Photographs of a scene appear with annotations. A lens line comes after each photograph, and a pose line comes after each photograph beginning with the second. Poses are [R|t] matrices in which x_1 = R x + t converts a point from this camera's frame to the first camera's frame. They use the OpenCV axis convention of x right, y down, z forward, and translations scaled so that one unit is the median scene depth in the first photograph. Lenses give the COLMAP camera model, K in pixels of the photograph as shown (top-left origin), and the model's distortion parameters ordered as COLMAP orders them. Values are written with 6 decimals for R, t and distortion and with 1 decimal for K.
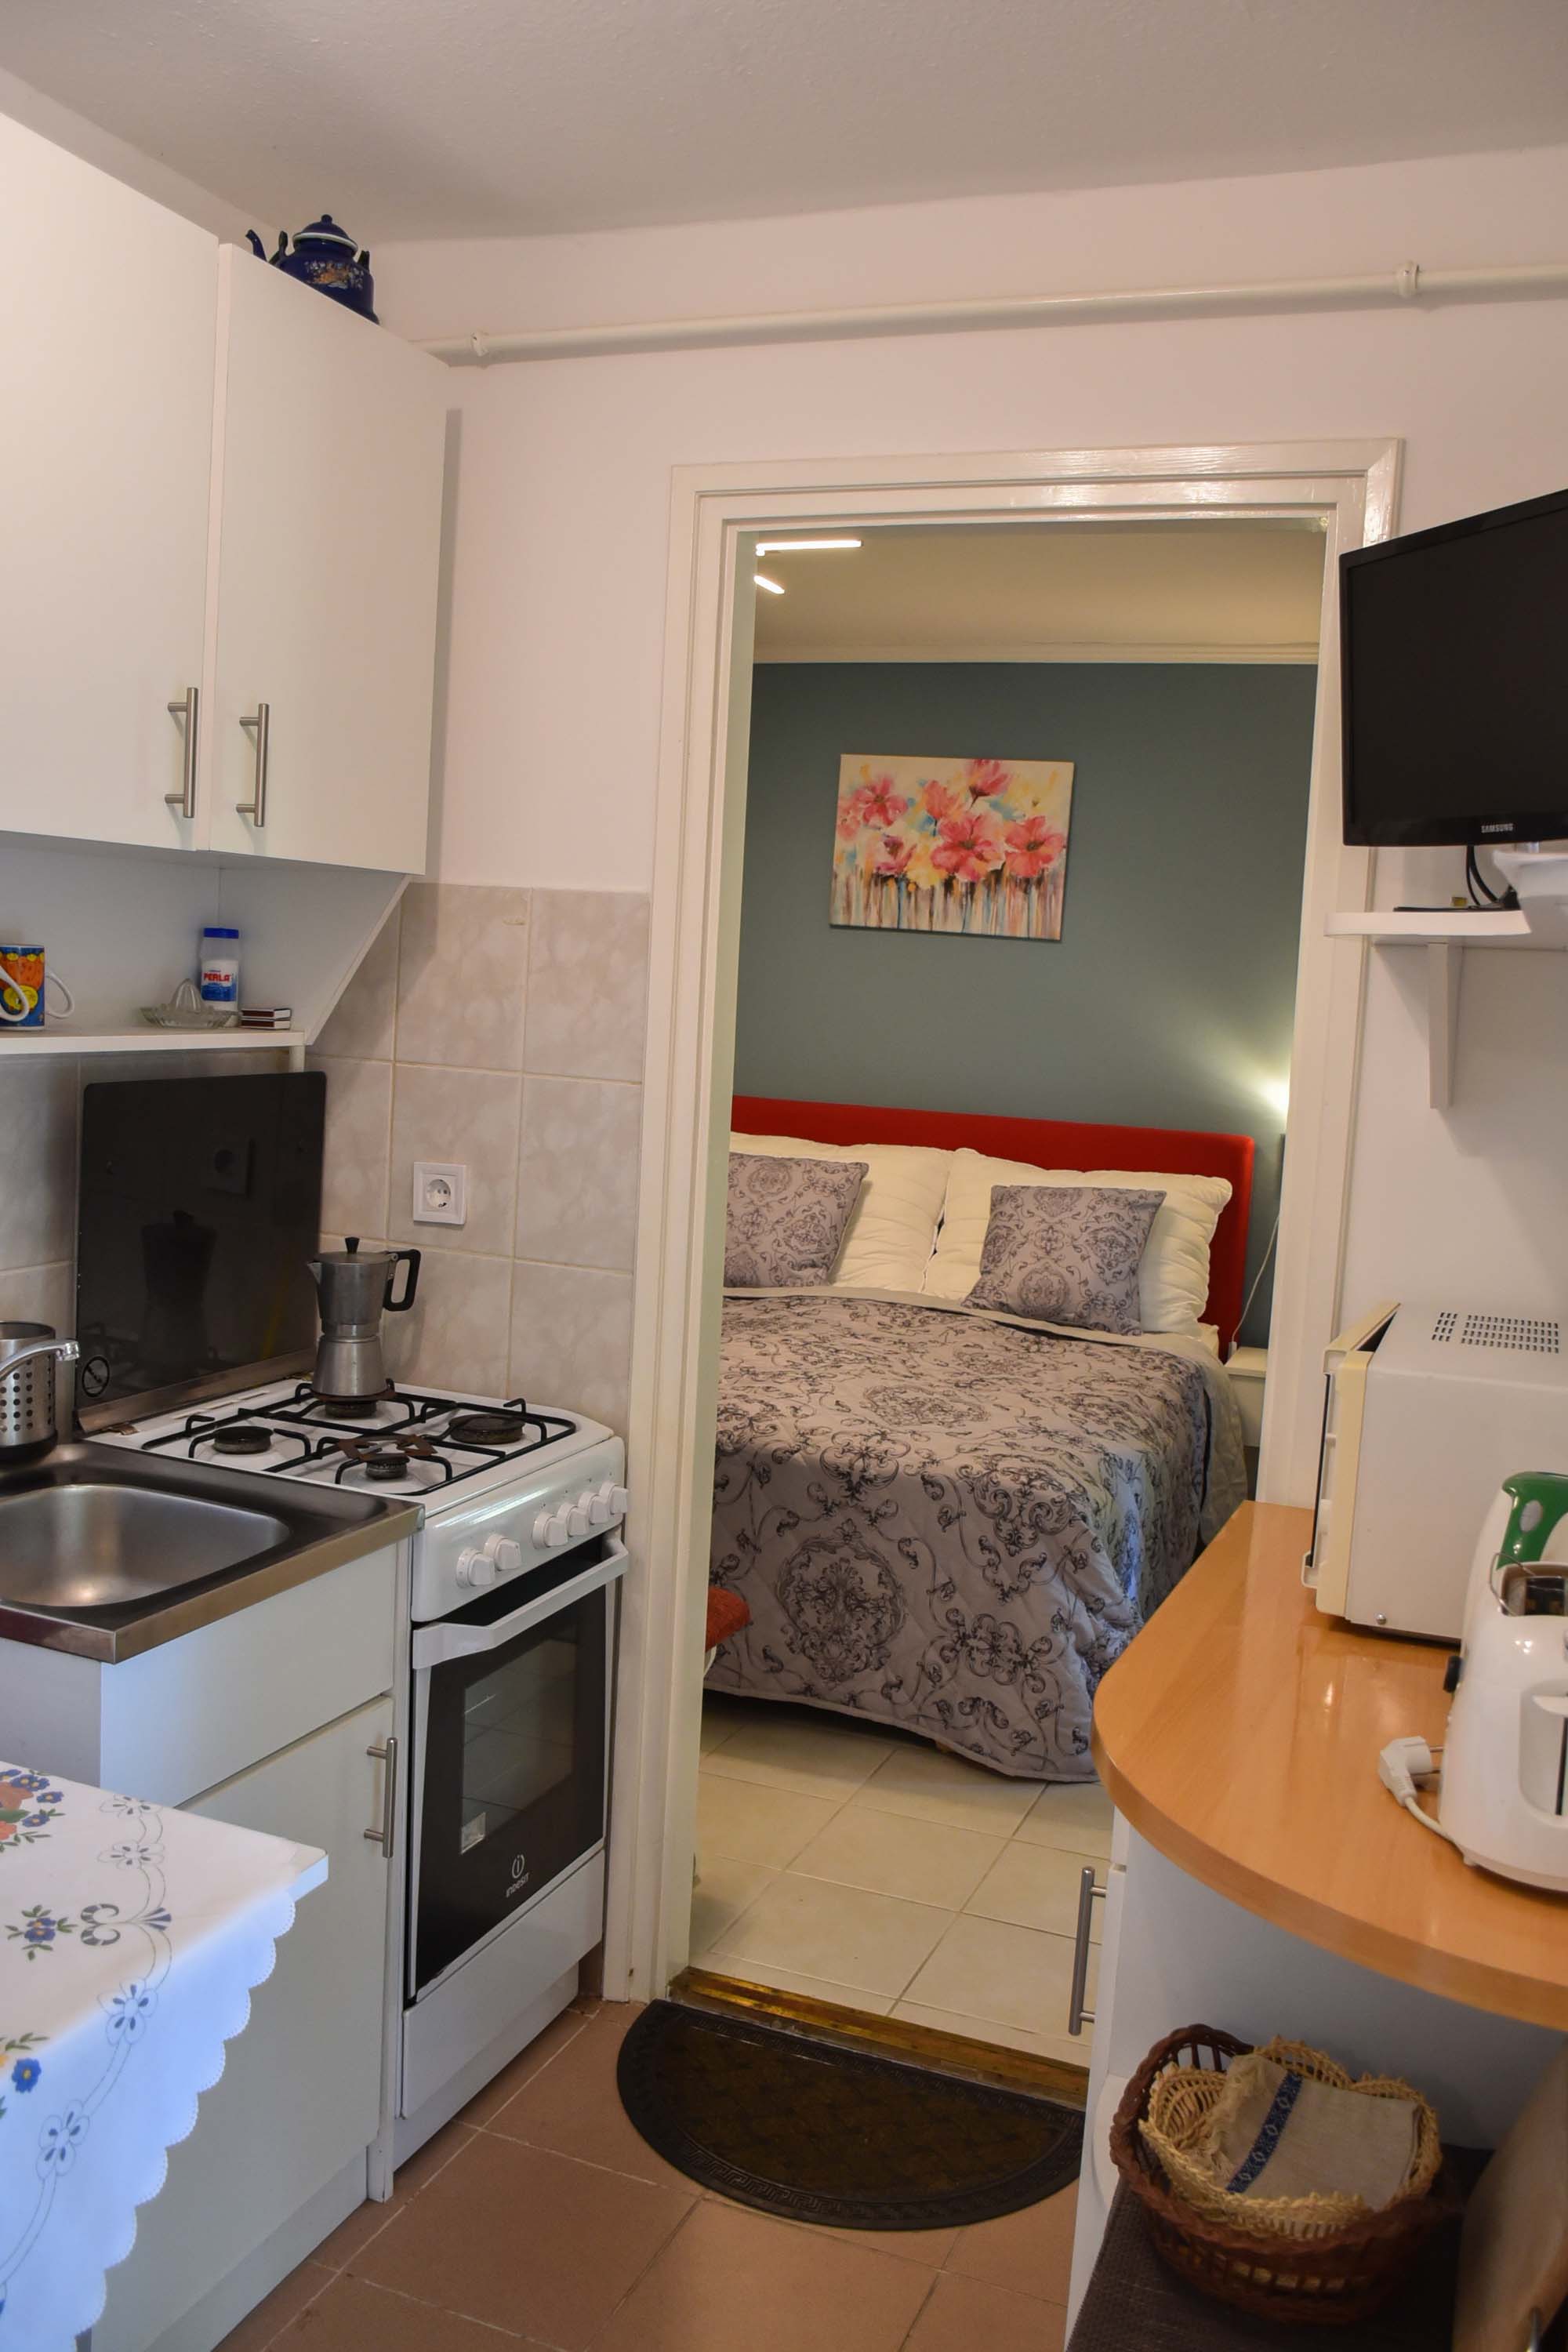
lens RADIAL K [[2018.0, 0, 781.2], [0, 2018.0, 1169.0], [0, 0, 1]] dist [-0.098609, 0.033771]
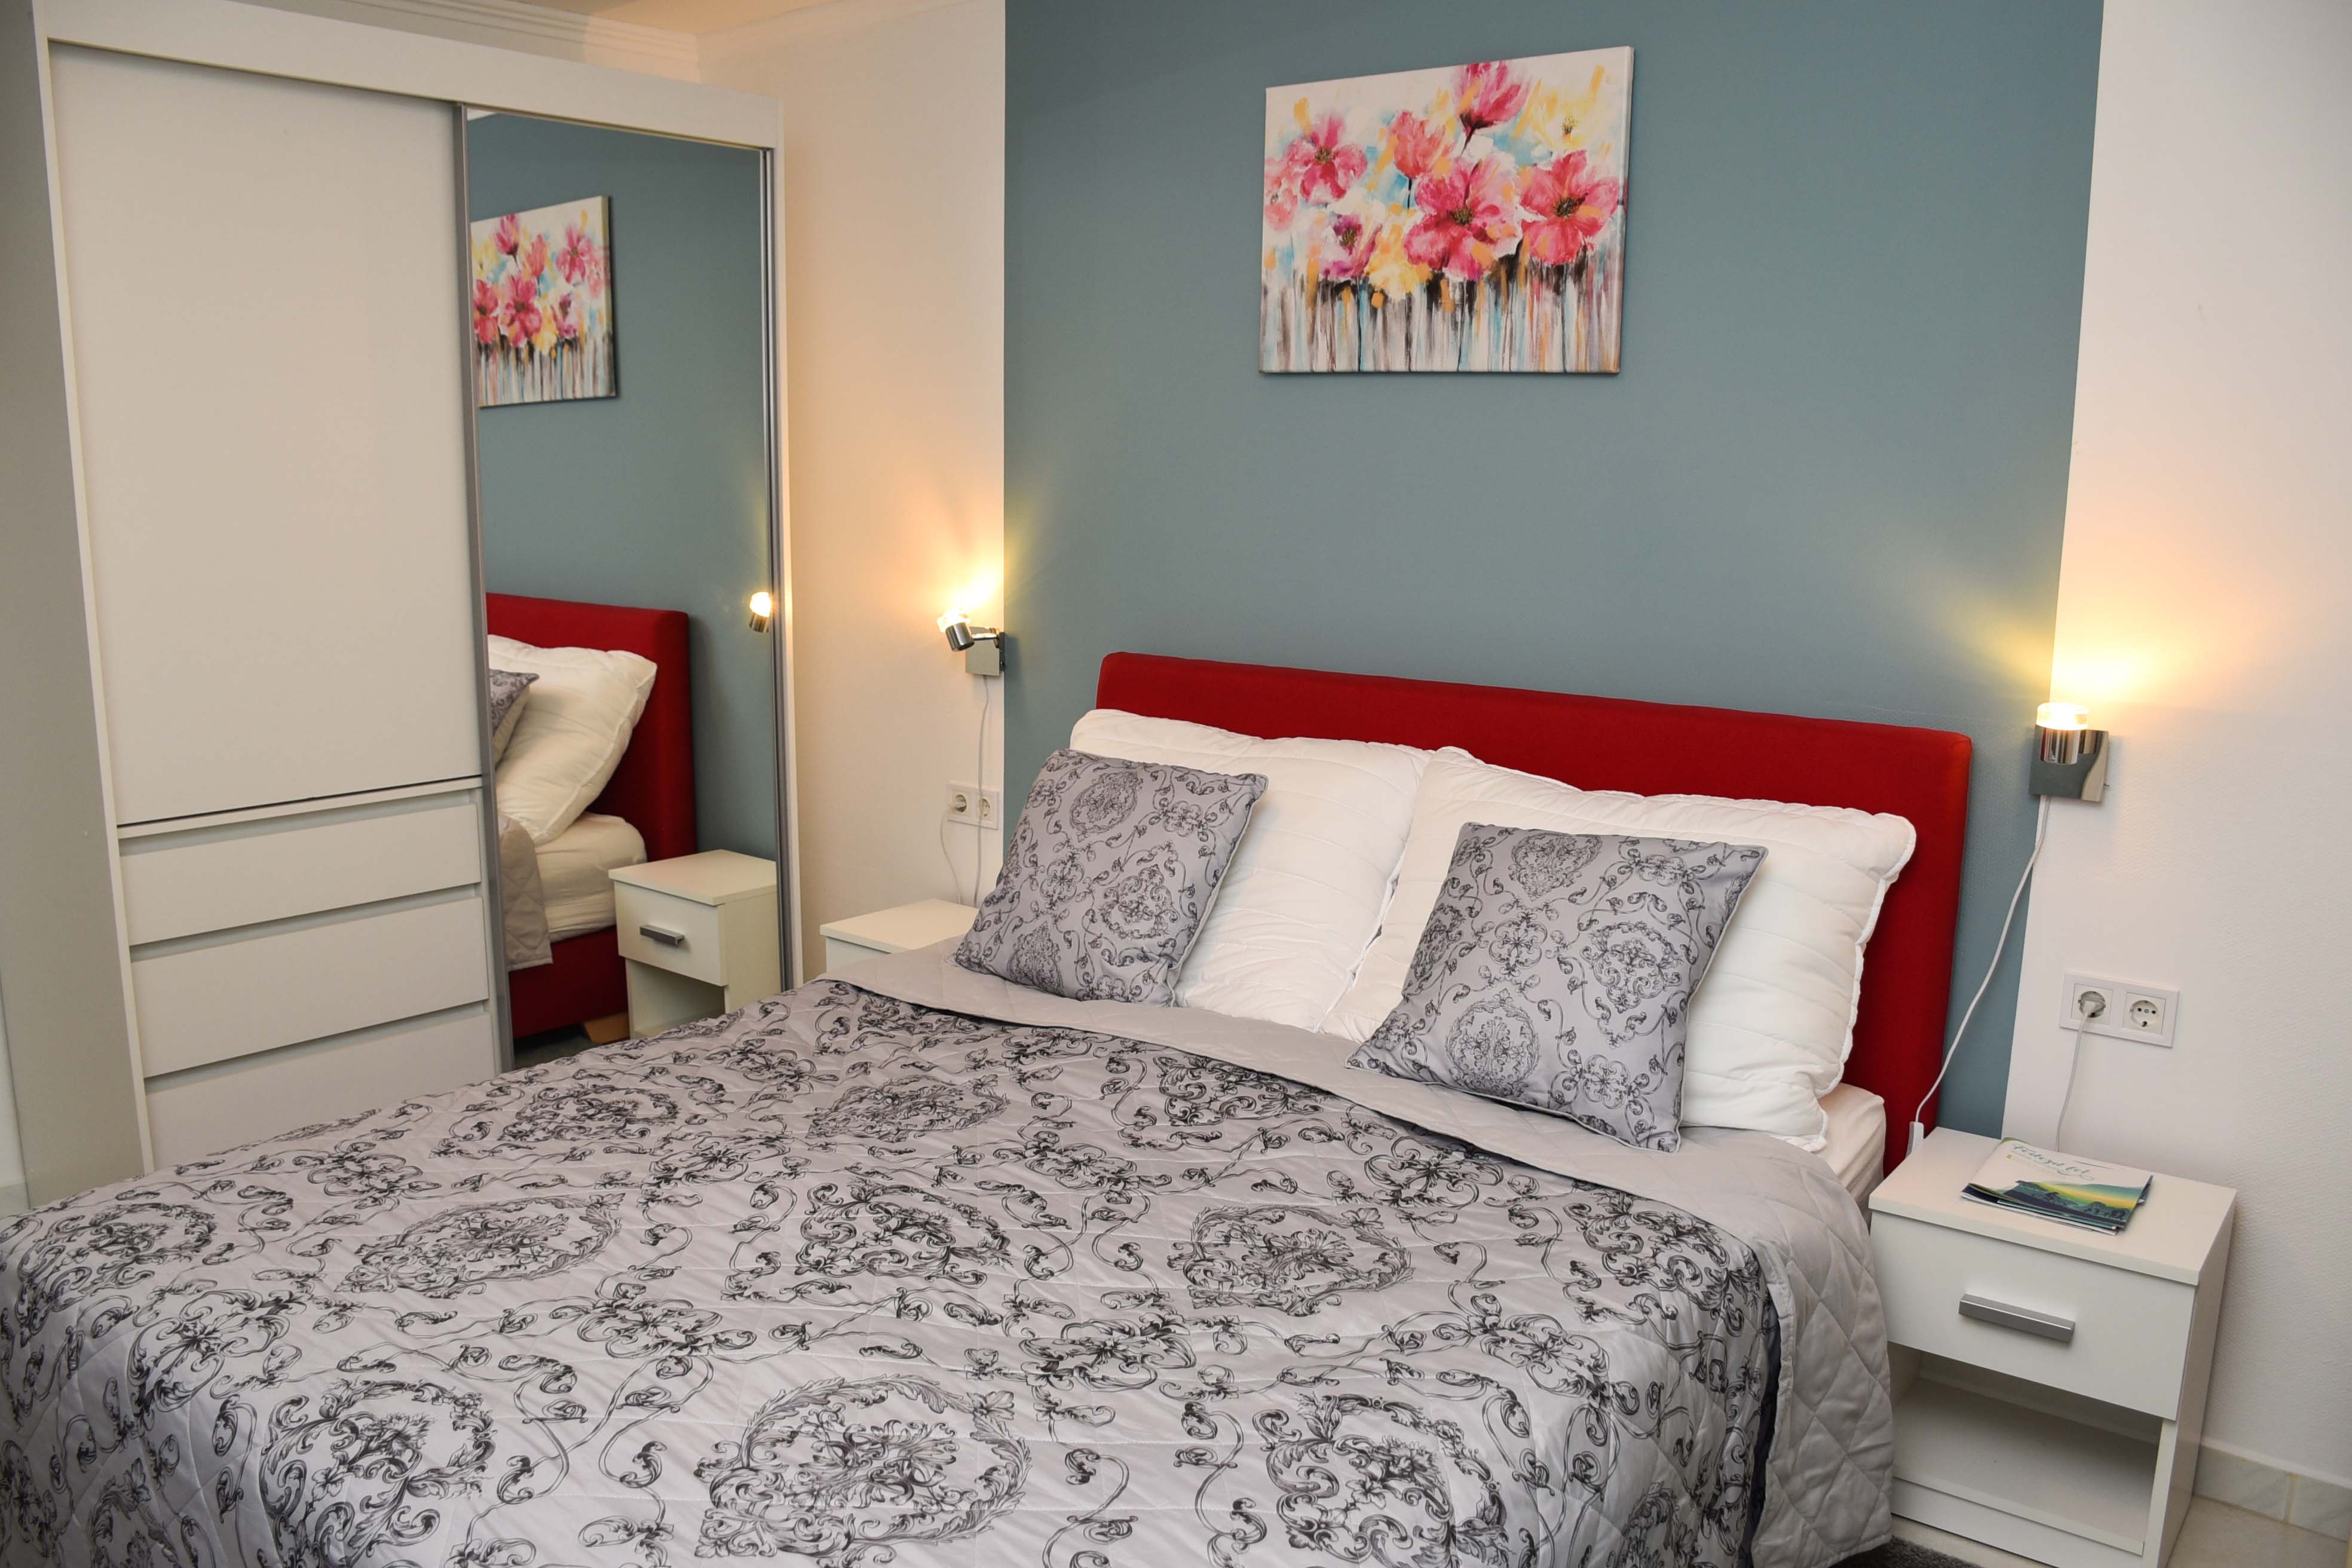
lens RADIAL K [[1814.9, 0, 1177.8], [0, 1814.9, 795.8], [0, 0, 1]] dist [-0.148914, 0.082634]
pose [[0.952251, 0.010610, -0.305131, 0.173398], [0.009786, 0.997822, 0.065236, -0.030684], [0.305158, -0.065107, 0.950073, 0.485109]]
